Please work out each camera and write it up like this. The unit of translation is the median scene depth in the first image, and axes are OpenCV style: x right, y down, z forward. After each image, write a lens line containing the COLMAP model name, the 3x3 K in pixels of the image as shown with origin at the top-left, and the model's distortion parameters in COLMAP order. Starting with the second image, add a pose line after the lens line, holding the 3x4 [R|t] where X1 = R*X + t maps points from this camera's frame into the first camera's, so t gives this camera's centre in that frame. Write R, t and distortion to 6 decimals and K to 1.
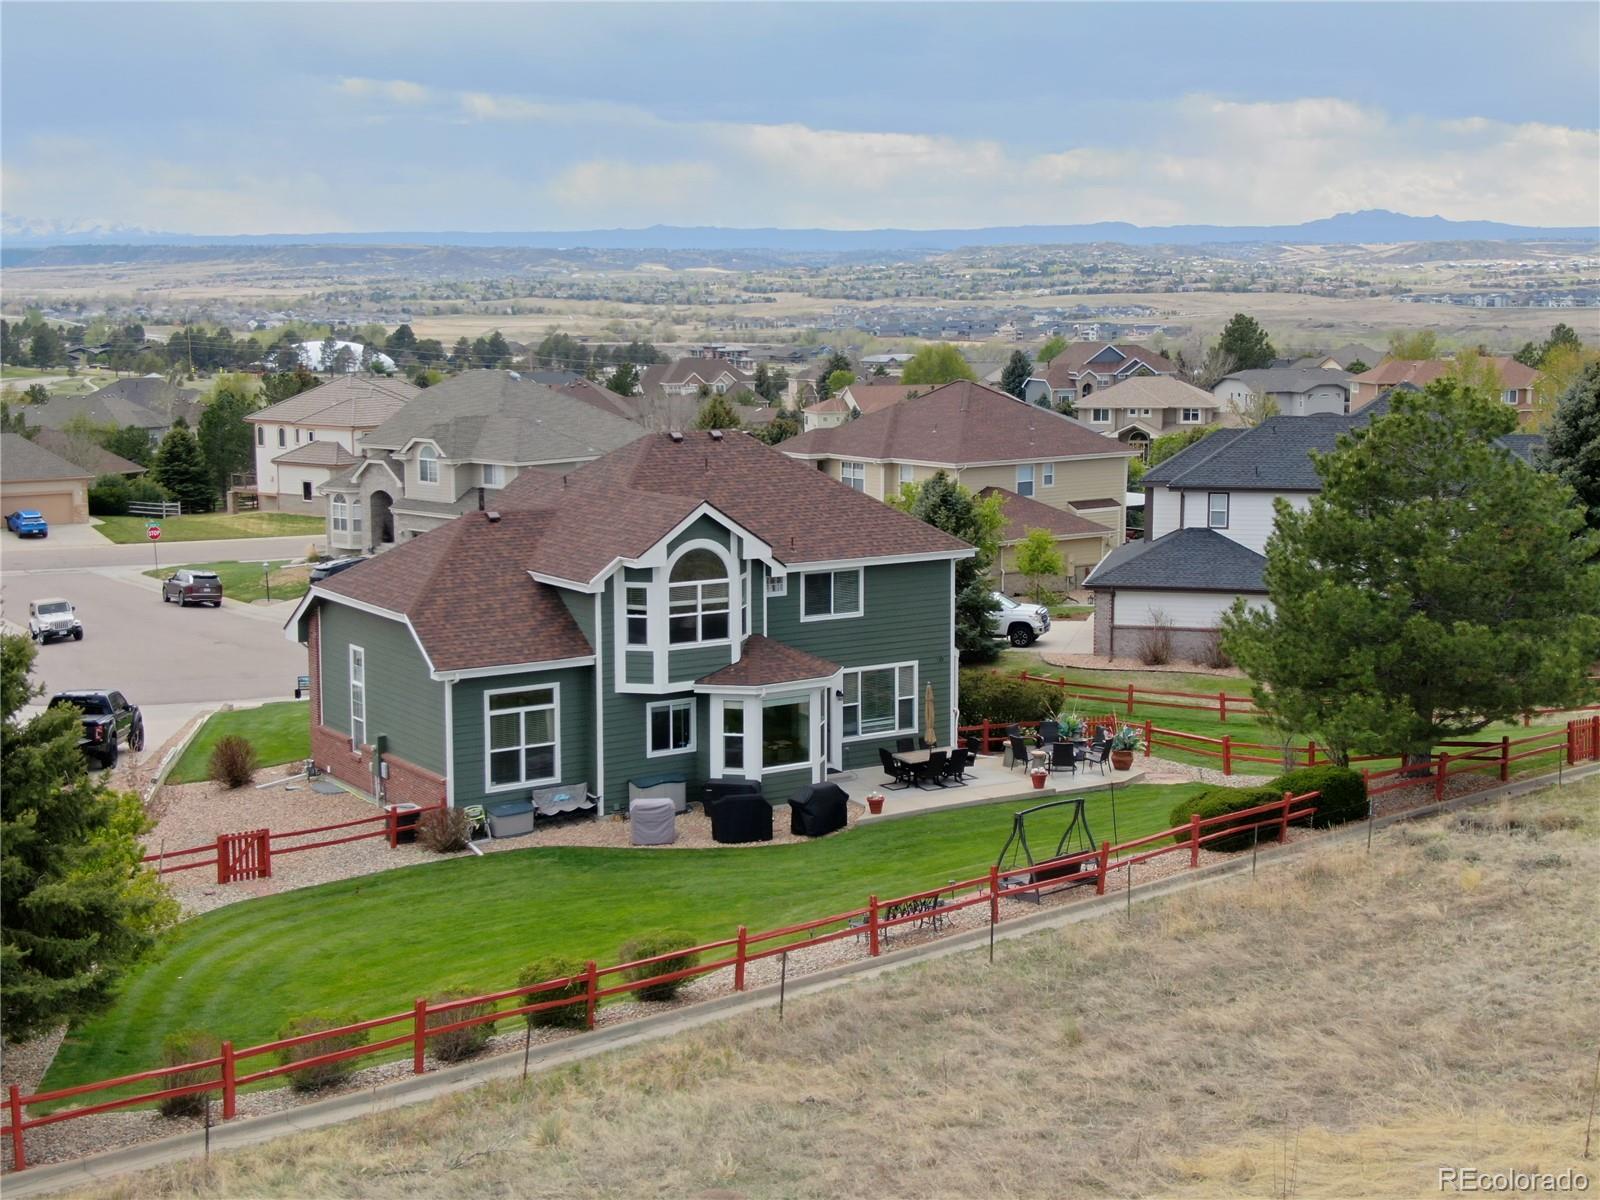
lens RADIAL K [[2254.9, 0, 800.0], [0, 2254.9, 600.0], [0, 0, 1]] dist [0.397613, -2.206519]
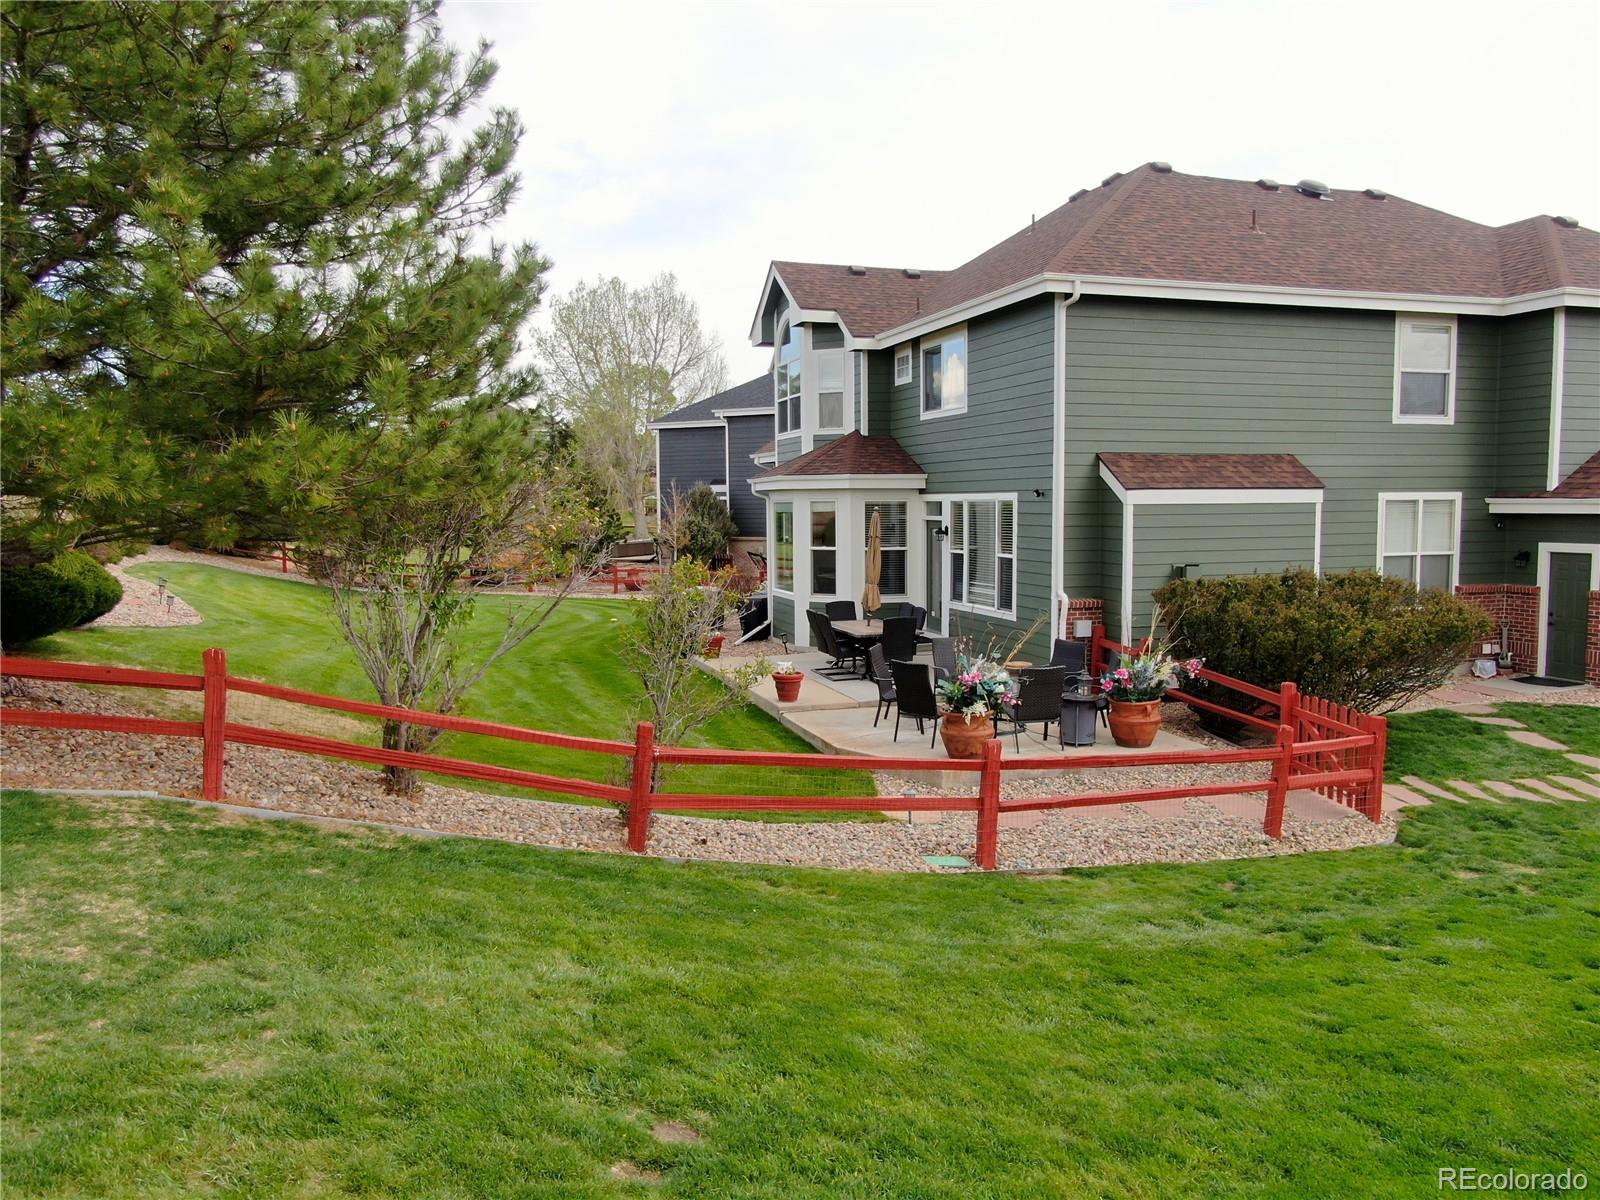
lens RADIAL K [[1179.7, 0, 800.0], [0, 1179.7, 600.0], [0, 0, 1]] dist [-0.014144, 0.003211]
pose [[-0.274287, 0.084446, -0.957933, 0.269462], [-0.124285, 0.984669, 0.122390, 0.018014], [0.953583, 0.152627, -0.259587, 0.782712]]
